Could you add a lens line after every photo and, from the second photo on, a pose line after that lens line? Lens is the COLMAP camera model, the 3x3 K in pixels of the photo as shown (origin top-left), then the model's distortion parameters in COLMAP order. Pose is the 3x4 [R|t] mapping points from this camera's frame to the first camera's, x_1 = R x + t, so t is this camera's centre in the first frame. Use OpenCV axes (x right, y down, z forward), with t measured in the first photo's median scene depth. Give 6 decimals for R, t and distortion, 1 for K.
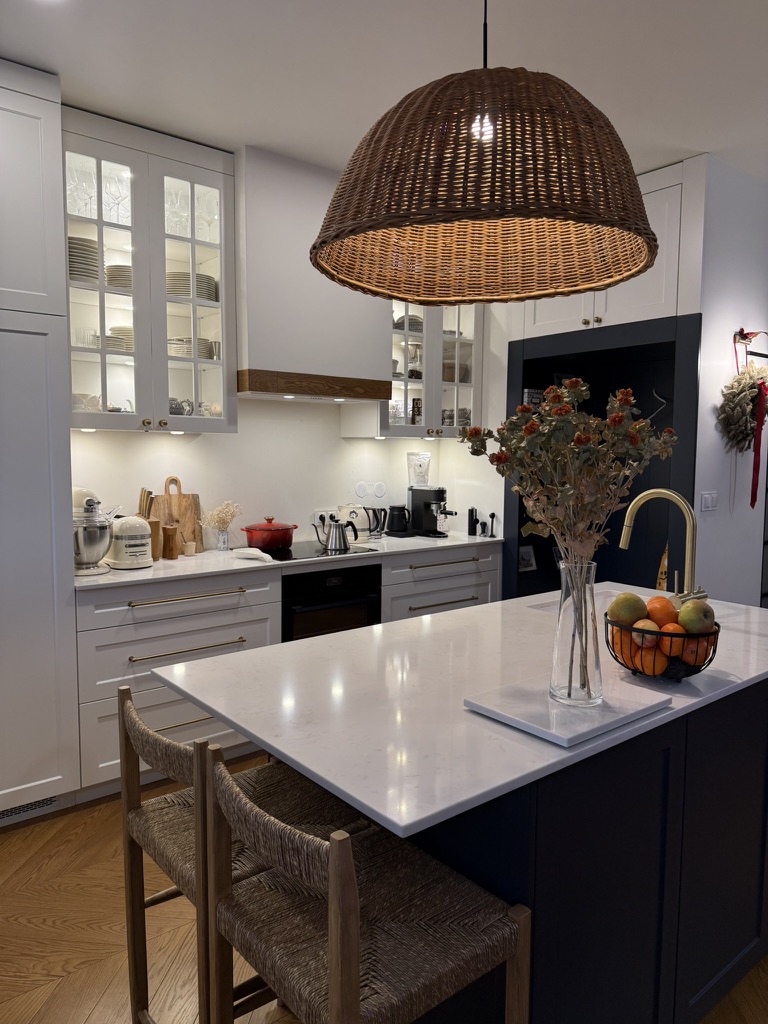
lens RADIAL K [[721.7, 0, 387.2], [0, 721.7, 512.5], [0, 0, 1]] dist [0.176472, -0.306264]
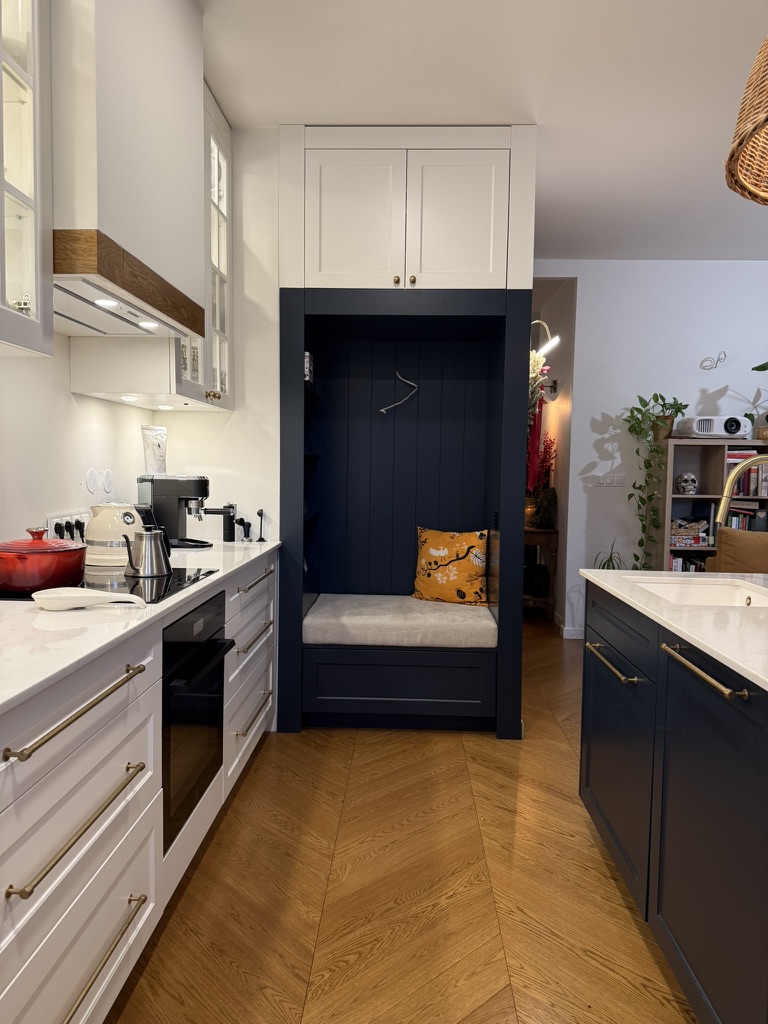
lens RADIAL K [[721.7, 0, 387.2], [0, 721.7, 512.5], [0, 0, 1]] dist [0.176472, -0.306264]
pose [[0.654259, -0.043077, 0.755043, -0.444983], [0.054211, 0.998480, 0.009991, 0.003870], [-0.754325, 0.034395, 0.655600, 0.511578]]
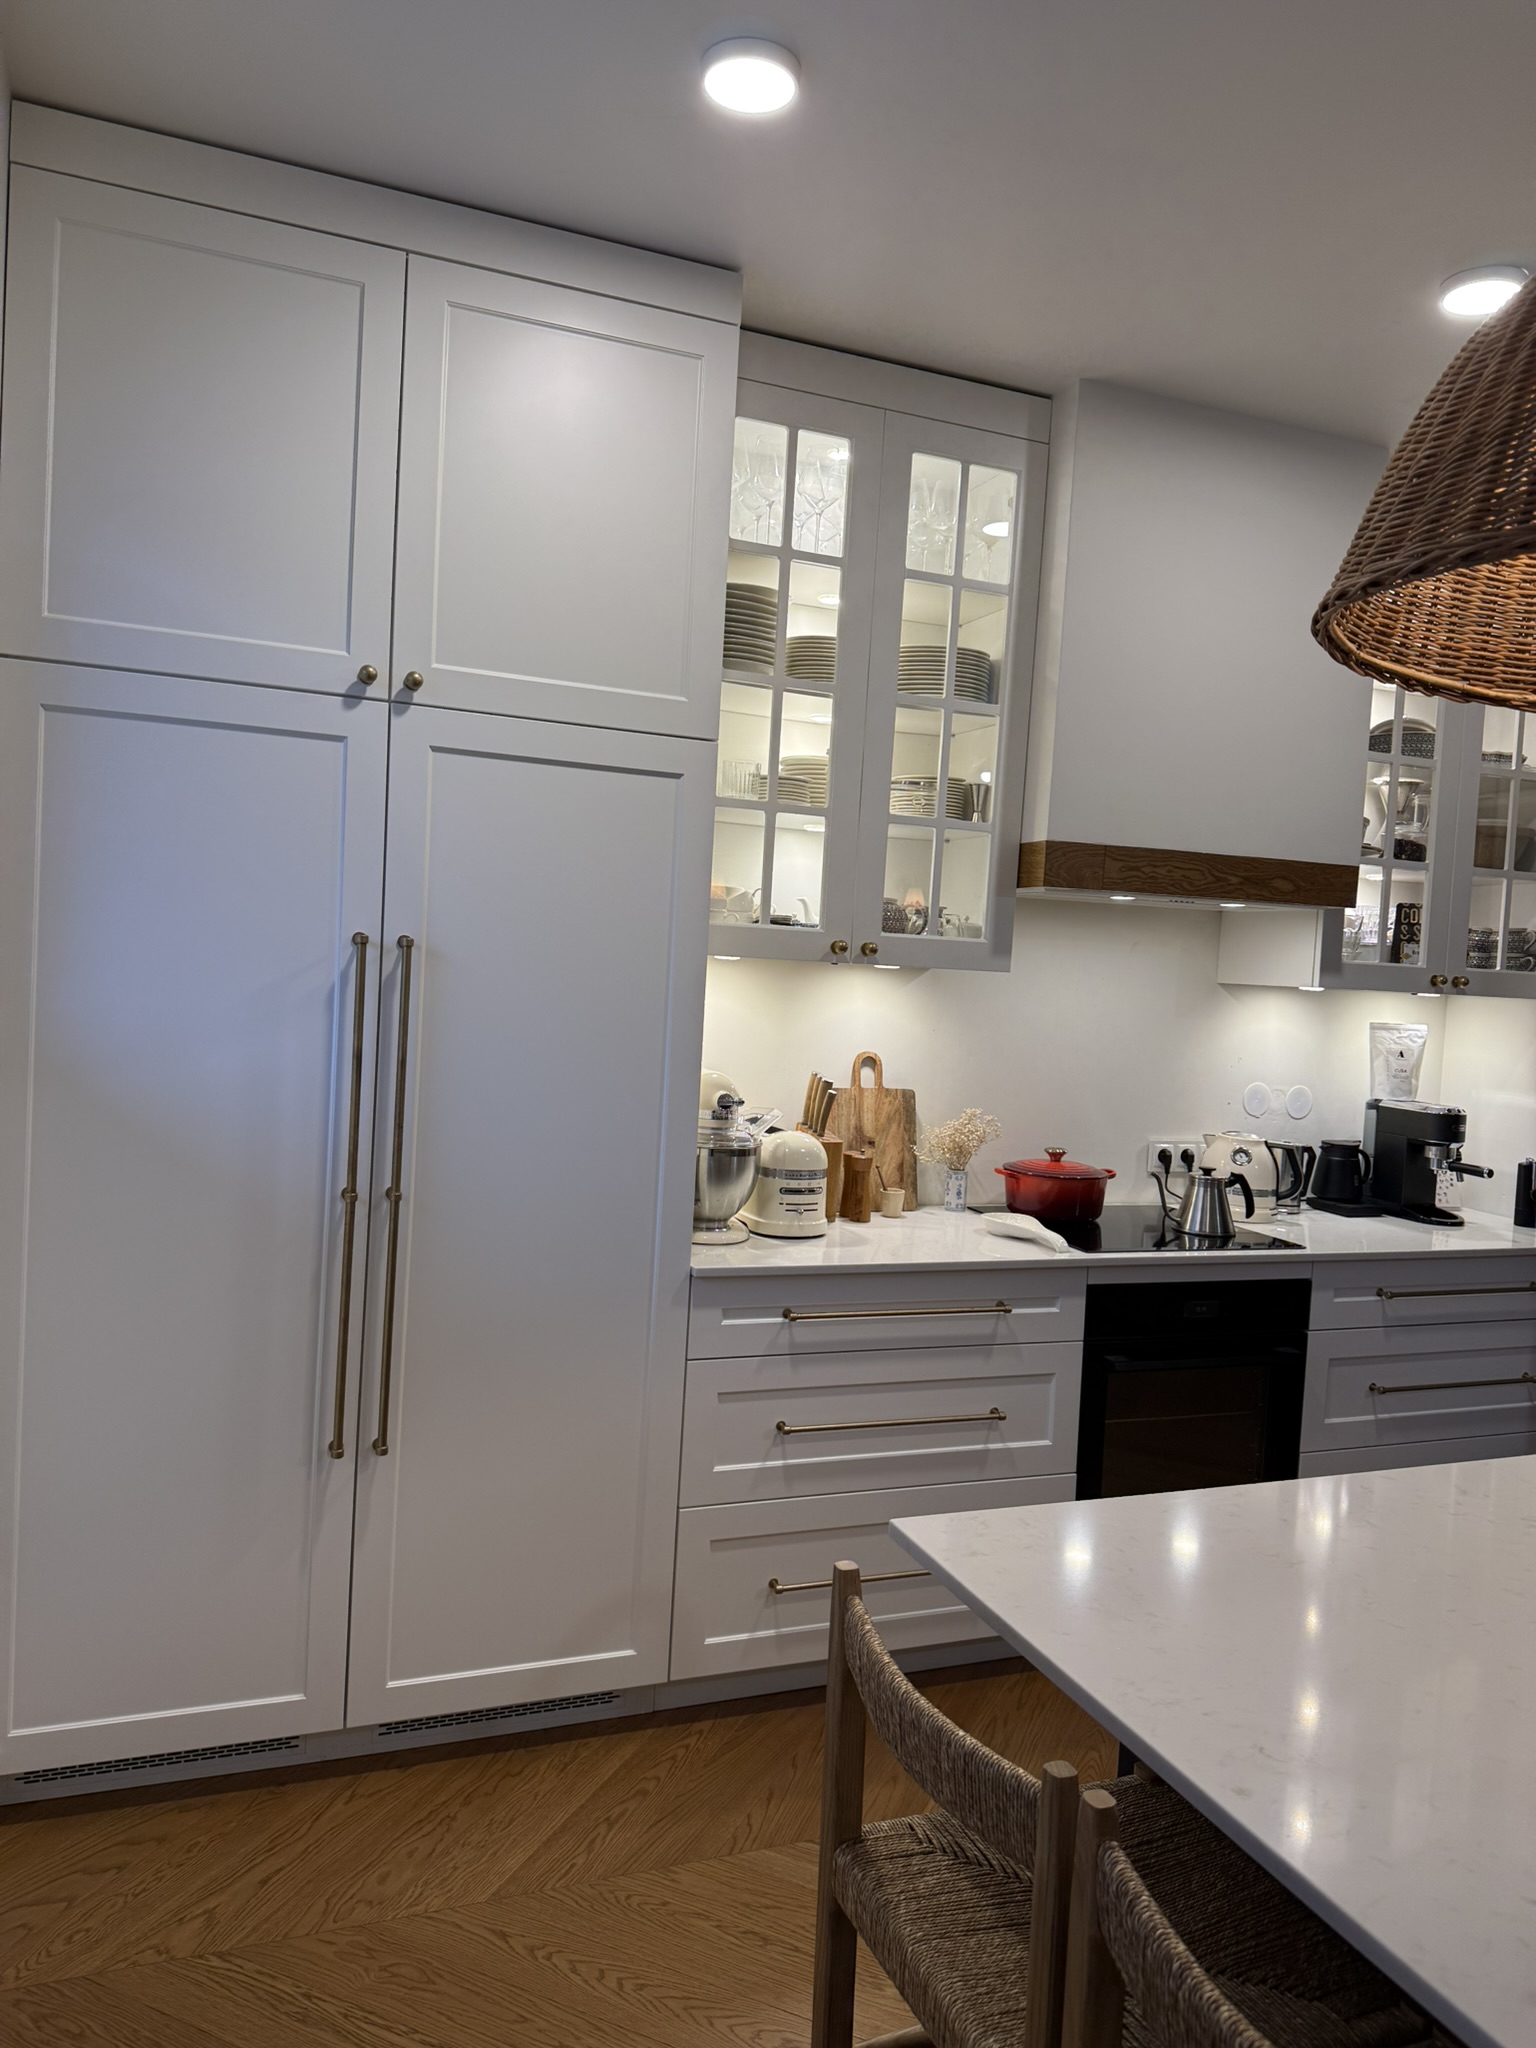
lens RADIAL K [[1443.4, 0, 774.4], [0, 1443.4, 1025.0], [0, 0, 1]] dist [0.176472, -0.306264]
pose [[0.954562, 0.060266, -0.291856, -0.074821], [-0.074242, 0.996552, -0.037041, -0.028073], [0.288617, 0.057026, 0.955745, 0.049218]]
